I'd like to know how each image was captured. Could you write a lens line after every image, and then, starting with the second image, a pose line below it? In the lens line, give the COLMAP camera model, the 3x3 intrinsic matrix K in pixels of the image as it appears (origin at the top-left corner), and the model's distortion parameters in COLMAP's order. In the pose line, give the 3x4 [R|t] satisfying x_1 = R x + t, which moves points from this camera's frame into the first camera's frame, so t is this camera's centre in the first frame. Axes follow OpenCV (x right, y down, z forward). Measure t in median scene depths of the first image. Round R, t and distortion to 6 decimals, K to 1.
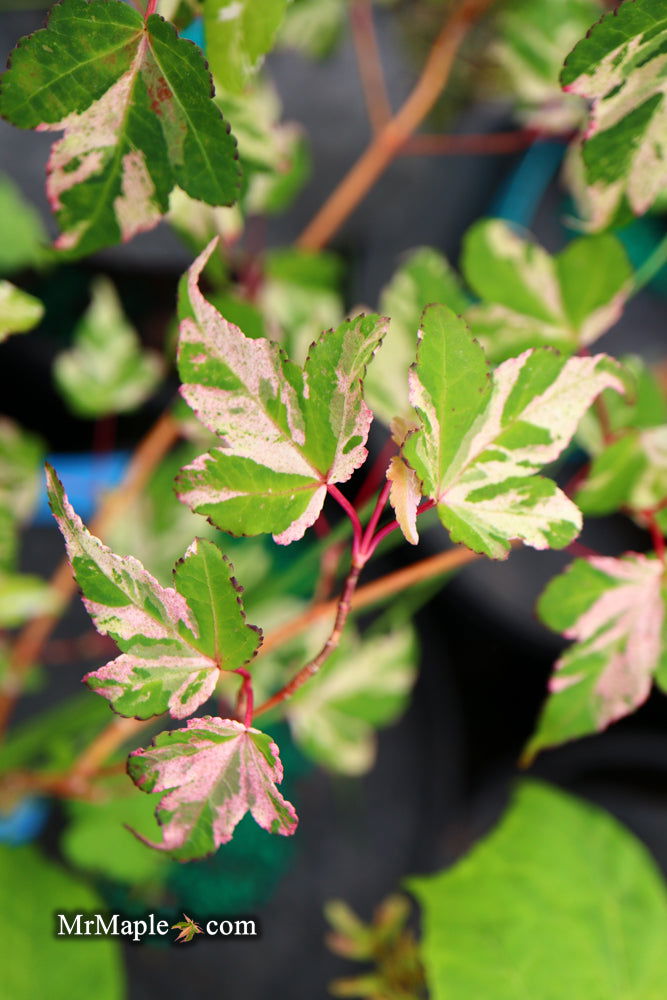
lens RADIAL K [[1181.8, 0, 333.5], [0, 1181.8, 500.0], [0, 0, 1]] dist [0.033712, 0.041843]
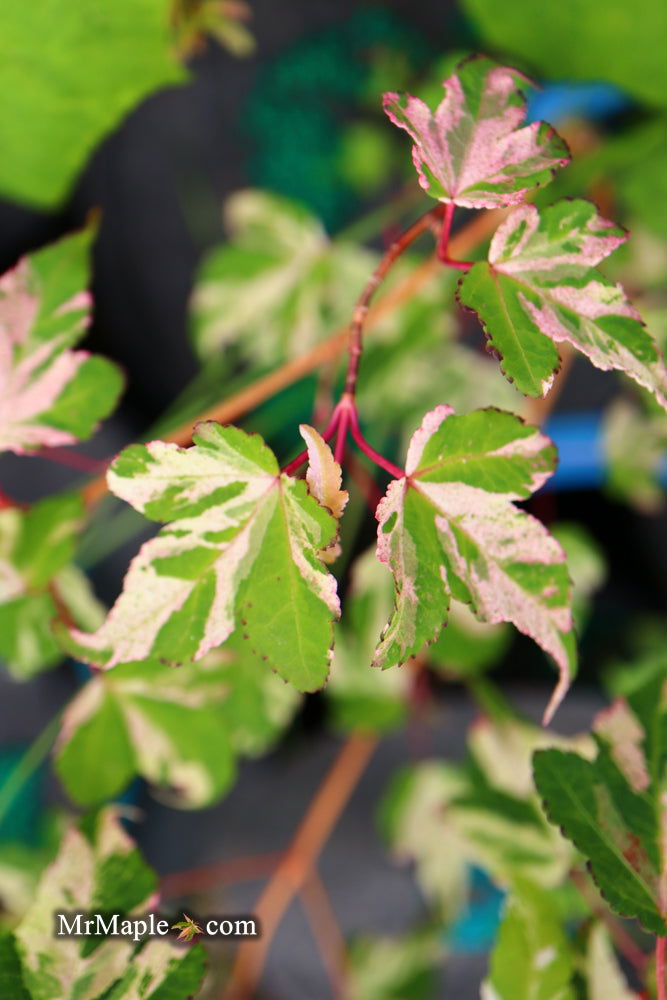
lens RADIAL K [[1181.8, 0, 333.5], [0, 1181.8, 500.0], [0, 0, 1]] dist [0.033712, 0.041843]
pose [[-0.980468, 0.146505, -0.131219, 0.171194], [-0.145314, -0.989210, -0.018657, -0.005700], [-0.132537, 0.000776, 0.991178, 0.097371]]
